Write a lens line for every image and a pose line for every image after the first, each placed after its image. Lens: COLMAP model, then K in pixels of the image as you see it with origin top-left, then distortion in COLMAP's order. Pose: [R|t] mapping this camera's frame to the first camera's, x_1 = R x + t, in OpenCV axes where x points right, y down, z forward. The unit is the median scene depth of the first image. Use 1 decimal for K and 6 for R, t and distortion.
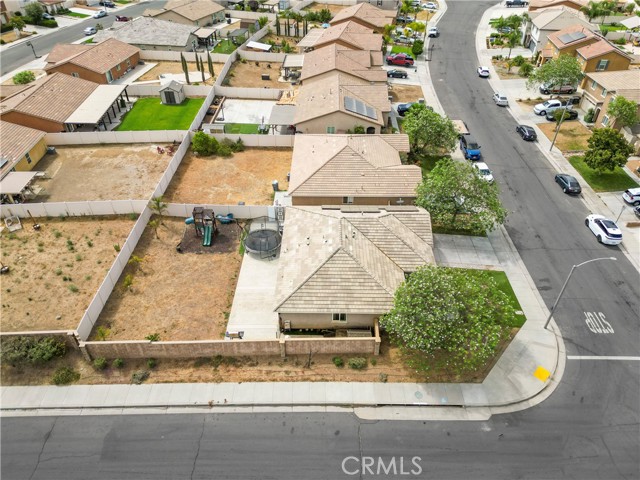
lens RADIAL K [[448.9, 0, 317.2], [0, 448.9, 239.3], [0, 0, 1]] dist [0.064819, -0.059416]
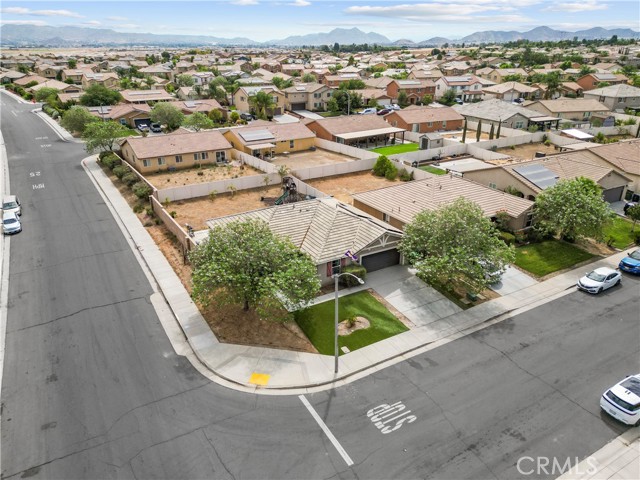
lens RADIAL K [[448.9, 0, 317.2], [0, 448.9, 239.3], [0, 0, 1]] dist [0.064819, -0.059416]
pose [[0.506430, 0.339941, -0.792445, 1.043843], [-0.524609, 0.850824, 0.029721, 0.000577], [0.684334, 0.400672, 0.609219, 0.443205]]
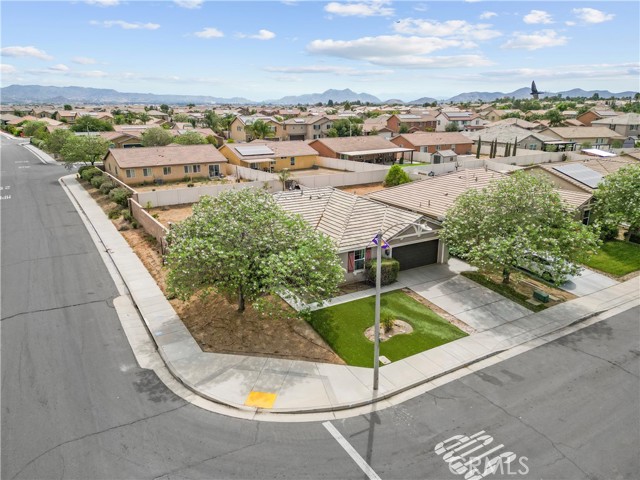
lens RADIAL K [[448.9, 0, 317.2], [0, 448.9, 239.3], [0, 0, 1]] dist [0.064819, -0.059416]
pose [[0.517520, 0.246135, -0.819506, 0.871812], [-0.522750, 0.849174, -0.075072, 0.129436], [0.677426, 0.467248, 0.568132, 0.608567]]
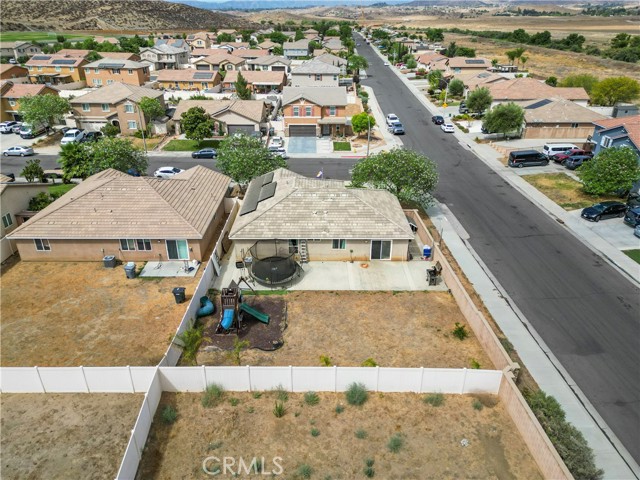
lens RADIAL K [[448.9, 0, 317.2], [0, 448.9, 239.3], [0, 0, 1]] dist [0.064819, -0.059416]
pose [[-0.019833, -0.442643, 0.896479, -0.981693], [0.606834, 0.707276, 0.362647, -0.333057], [-0.794581, 0.551206, 0.254583, 0.880951]]
